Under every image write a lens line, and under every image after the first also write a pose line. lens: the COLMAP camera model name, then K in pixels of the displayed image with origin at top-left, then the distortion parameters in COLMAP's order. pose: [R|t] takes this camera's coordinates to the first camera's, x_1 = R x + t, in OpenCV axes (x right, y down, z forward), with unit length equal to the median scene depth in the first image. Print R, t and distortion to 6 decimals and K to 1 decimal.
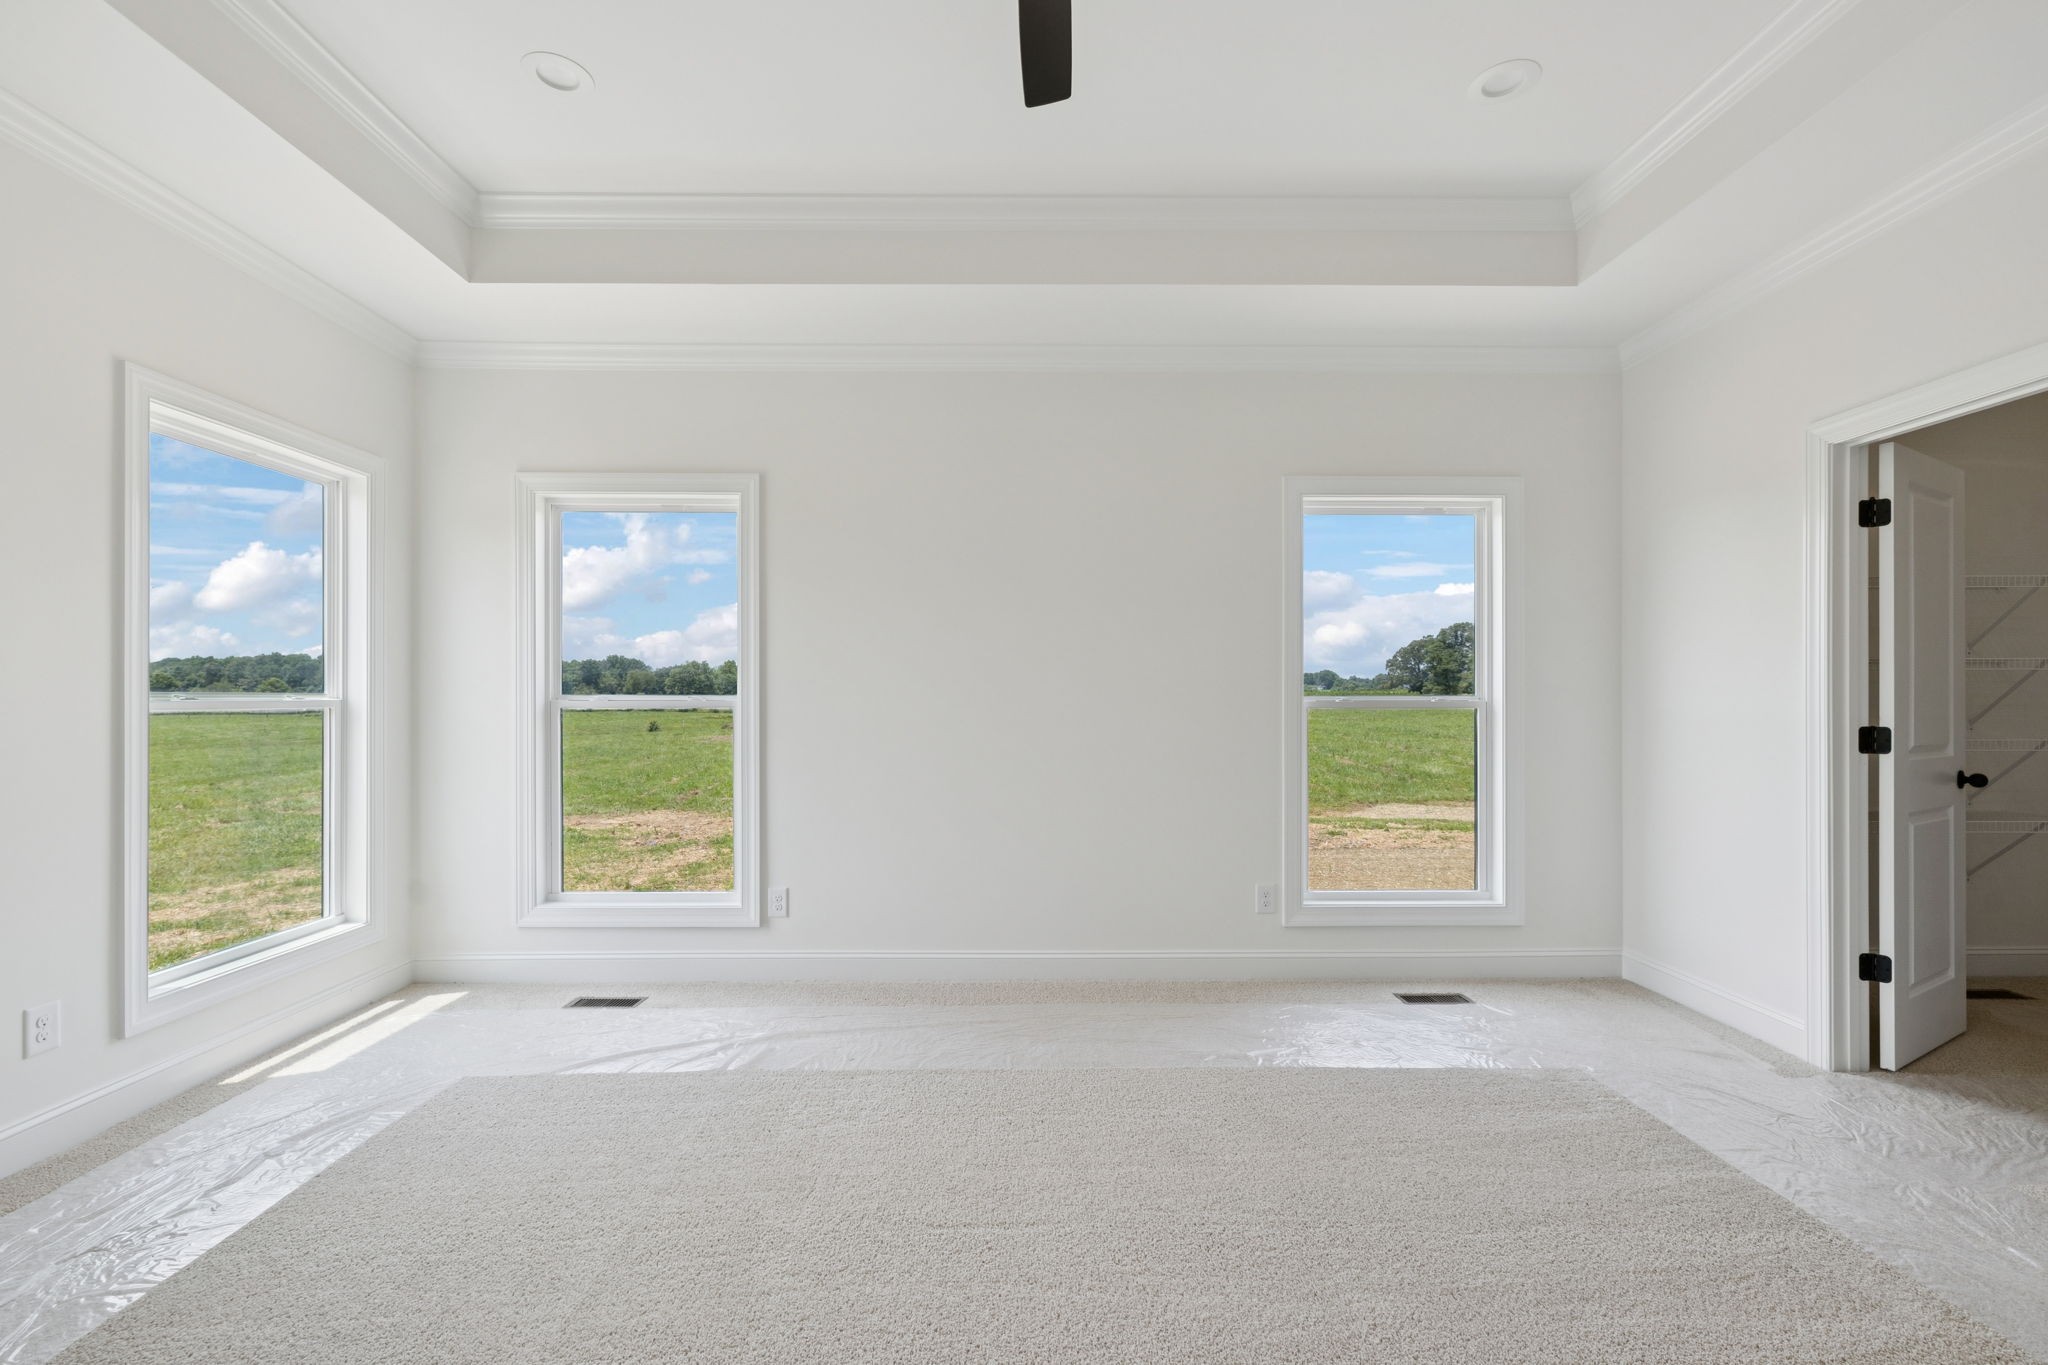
lens RADIAL K [[879.6, 0, 1024.0], [0, 879.6, 682.5], [0, 0, 1]] dist [0.011475, 0.000125]
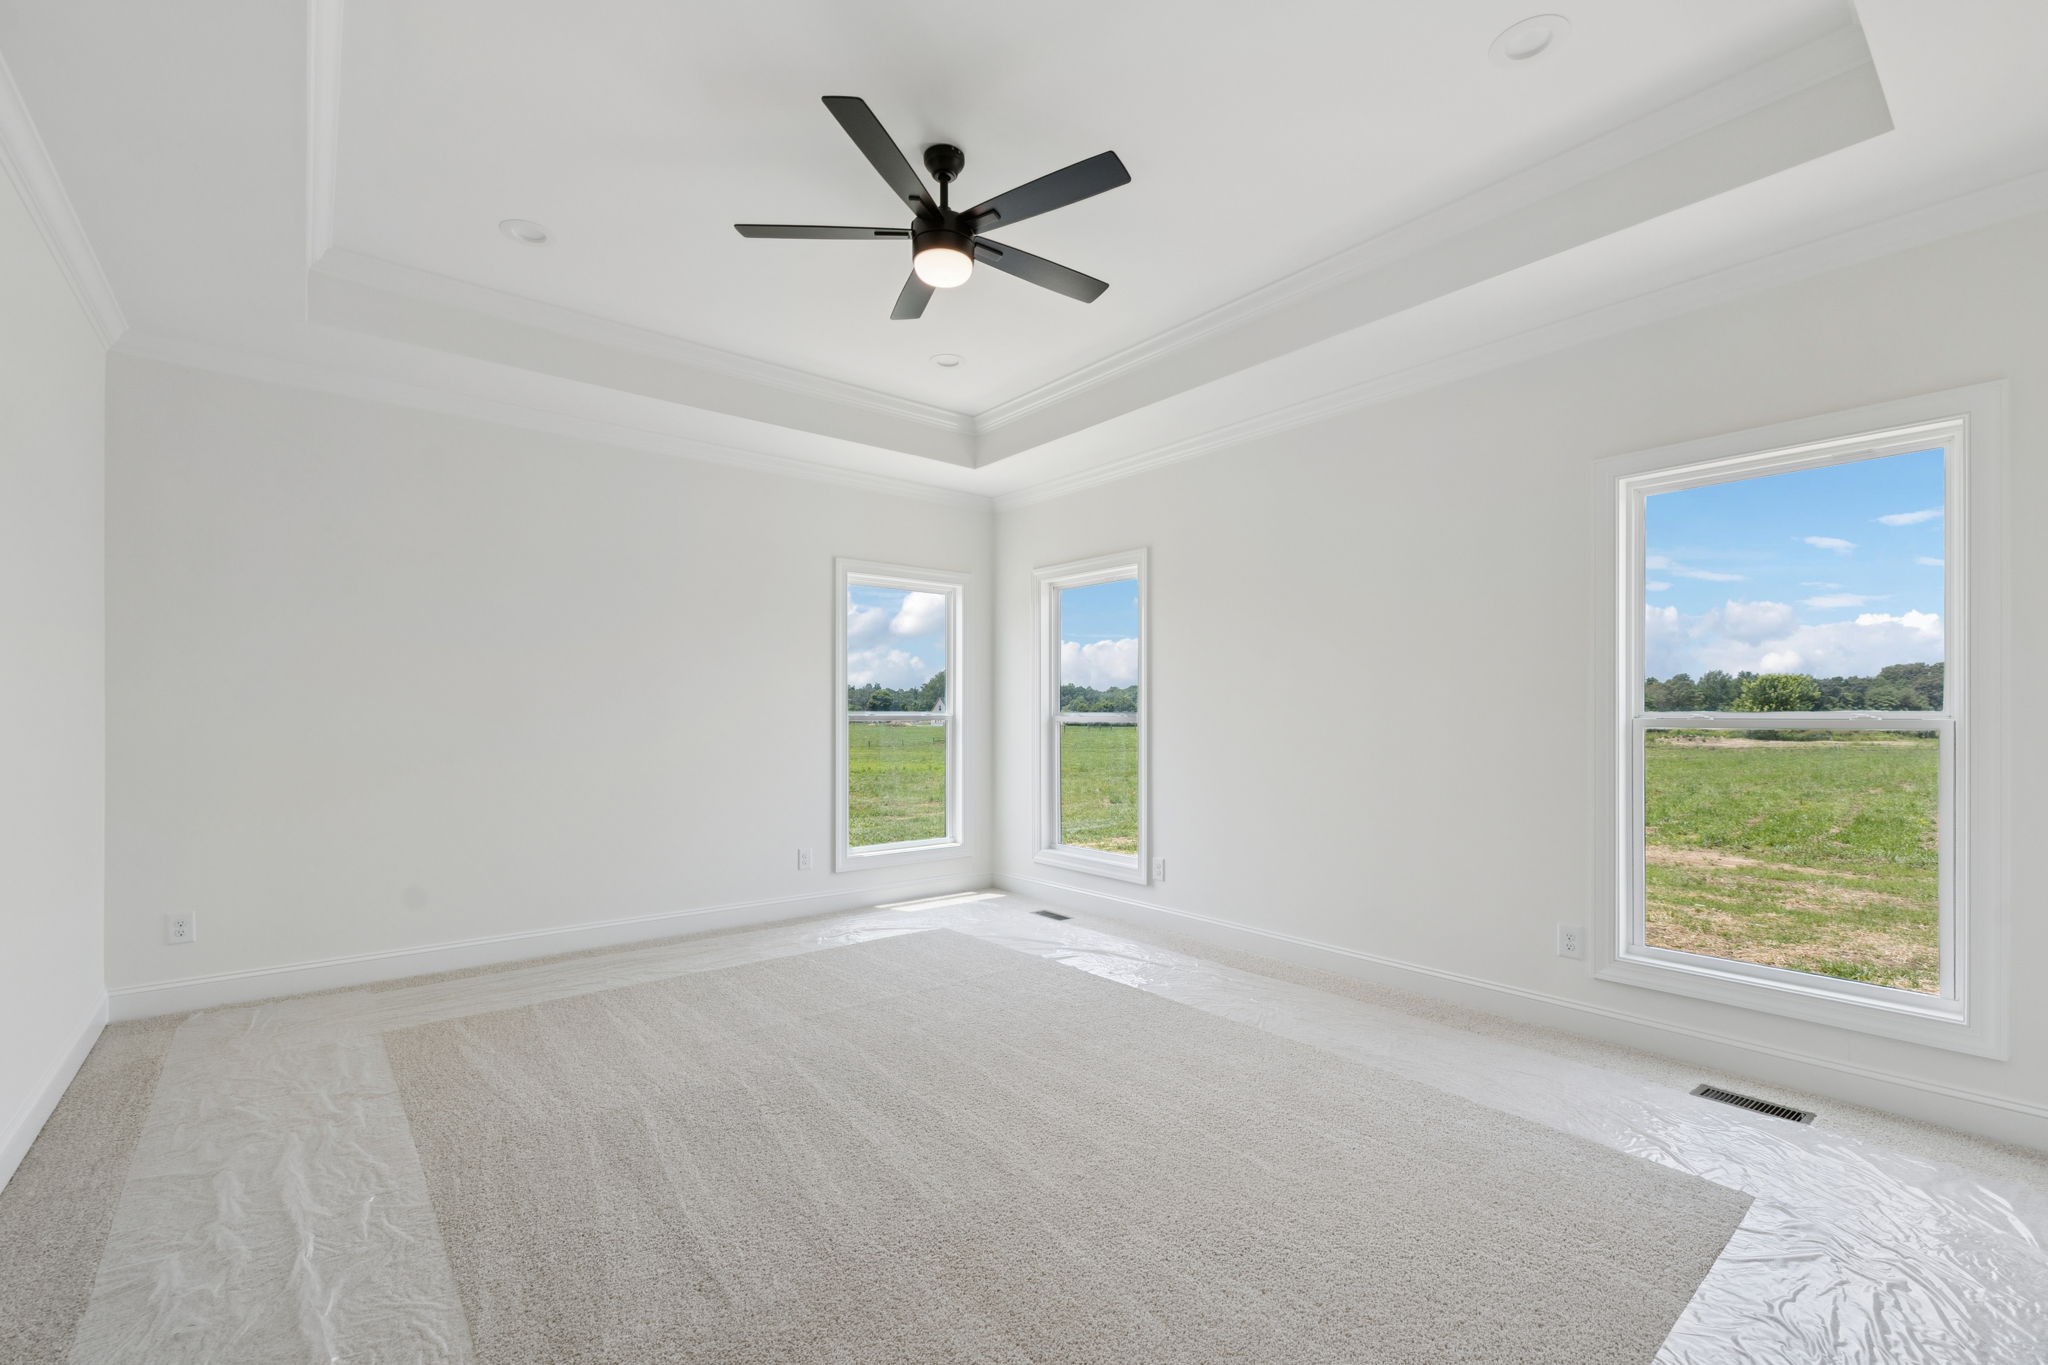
lens RADIAL K [[875.1, 0, 1020.2], [0, 875.1, 708.2], [0, 0, 1]] dist [-0.000071, 0.000382]
pose [[0.624800, -0.004265, -0.780773, 0.633514], [0.008840, 0.999960, 0.001612, 0.003265], [0.780735, -0.007909, 0.624812, 0.016813]]
